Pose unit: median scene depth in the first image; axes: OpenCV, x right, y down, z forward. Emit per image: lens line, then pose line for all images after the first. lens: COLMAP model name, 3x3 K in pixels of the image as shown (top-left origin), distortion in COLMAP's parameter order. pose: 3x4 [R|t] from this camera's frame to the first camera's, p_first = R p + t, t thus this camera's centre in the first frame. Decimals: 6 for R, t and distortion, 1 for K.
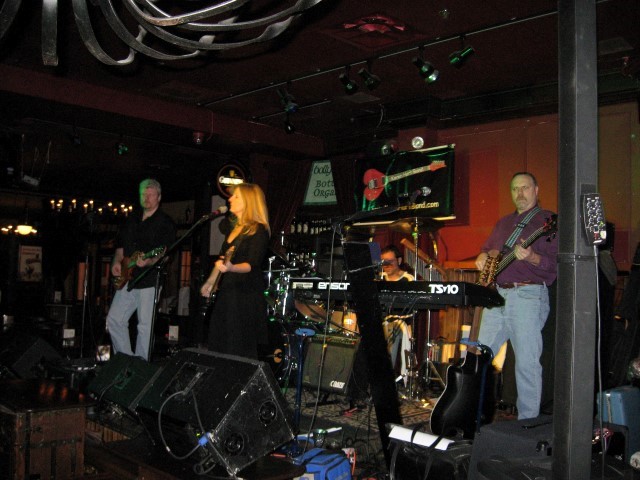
lens RADIAL K [[666.0, 0, 317.9], [0, 666.0, 239.2], [0, 0, 1]] dist [-0.105322, 0.000000]
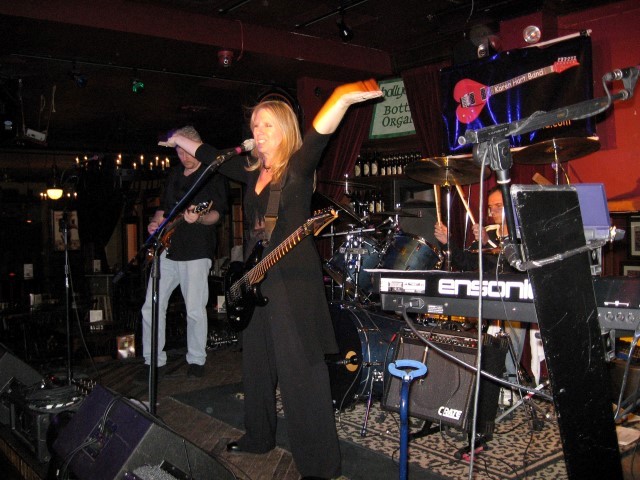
lens RADIAL K [[666.0, 0, 318.9], [0, 666.0, 235.0], [0, 0, 1]] dist [-0.105322, 0.000000]
pose [[0.993828, -0.058764, -0.094085, -0.018115], [0.065911, 0.995022, 0.074741, -0.002411], [0.089225, -0.080481, 0.992755, 0.273880]]
